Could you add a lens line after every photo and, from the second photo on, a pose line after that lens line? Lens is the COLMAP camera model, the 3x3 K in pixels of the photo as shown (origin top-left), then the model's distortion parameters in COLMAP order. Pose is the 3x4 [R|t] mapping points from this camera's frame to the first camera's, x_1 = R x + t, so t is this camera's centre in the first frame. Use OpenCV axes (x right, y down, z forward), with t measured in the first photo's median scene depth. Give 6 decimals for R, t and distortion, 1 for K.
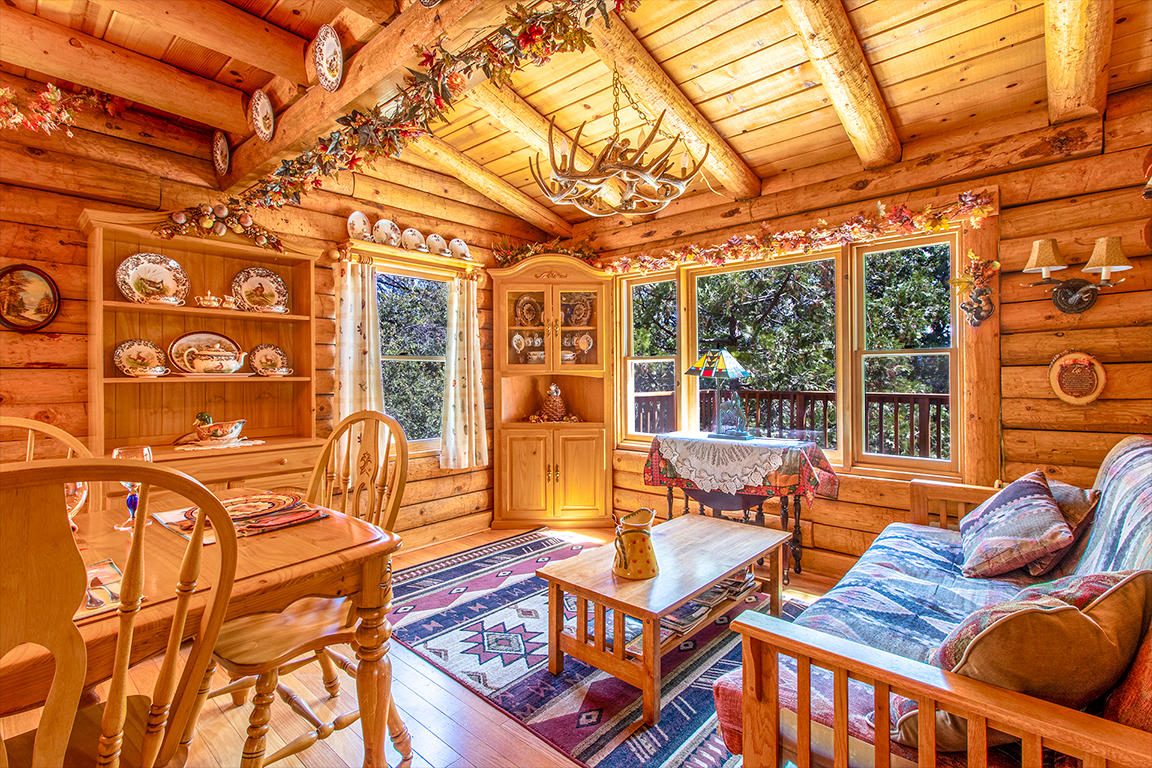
lens RADIAL K [[532.0, 0, 581.8], [0, 532.0, 380.8], [0, 0, 1]] dist [0.004258, -0.000170]
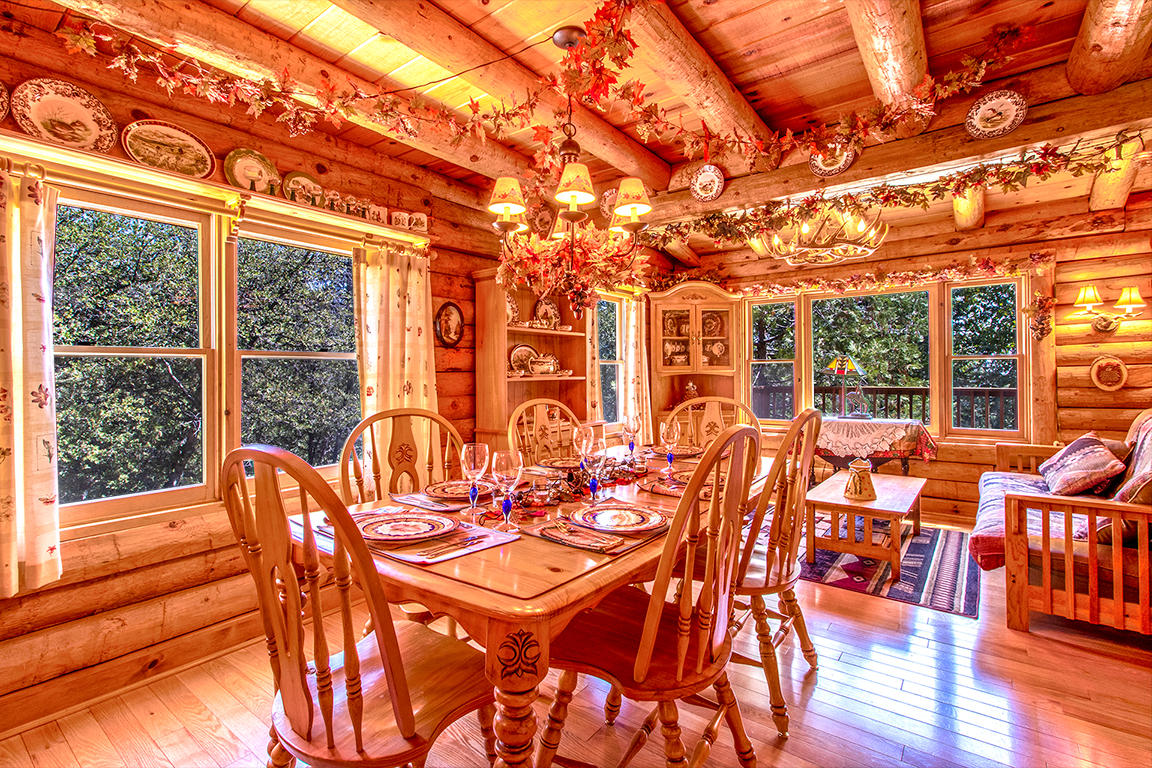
lens RADIAL K [[532.0, 0, 570.9], [0, 532.0, 379.4], [0, 0, 1]] dist [0.004258, -0.000170]
pose [[0.997775, -0.007144, 0.066291, -0.636819], [0.007154, 0.999974, 0.000089, -0.000454], [-0.066290, 0.000385, 0.997800, -0.390601]]
